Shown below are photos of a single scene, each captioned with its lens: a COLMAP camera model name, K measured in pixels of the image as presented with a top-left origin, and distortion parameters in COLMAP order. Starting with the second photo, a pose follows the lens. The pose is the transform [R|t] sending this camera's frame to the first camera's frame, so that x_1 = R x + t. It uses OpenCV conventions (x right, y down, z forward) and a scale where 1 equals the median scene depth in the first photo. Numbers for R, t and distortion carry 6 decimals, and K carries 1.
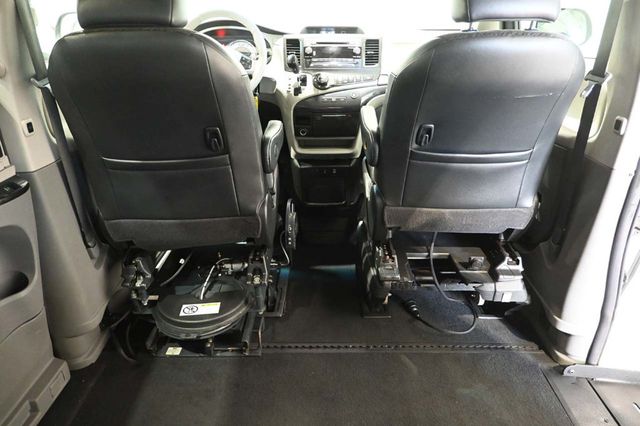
lens RADIAL K [[439.7, 0, 320.9], [0, 439.7, 210.2], [0, 0, 1]] dist [-0.005028, 0.003934]
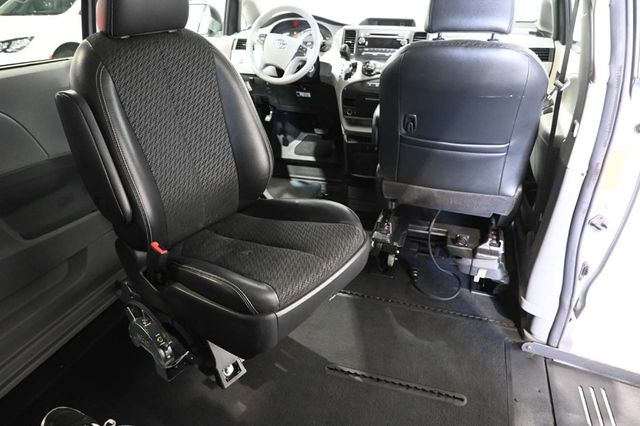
lens RADIAL K [[439.7, 0, 317.4], [0, 439.7, 208.5], [0, 0, 1]] dist [-0.005028, 0.003934]
pose [[0.954324, 0.133812, -0.267134, 0.235029], [-0.119712, 0.990445, 0.068464, 0.005364], [0.273743, -0.033358, 0.961224, -0.153130]]
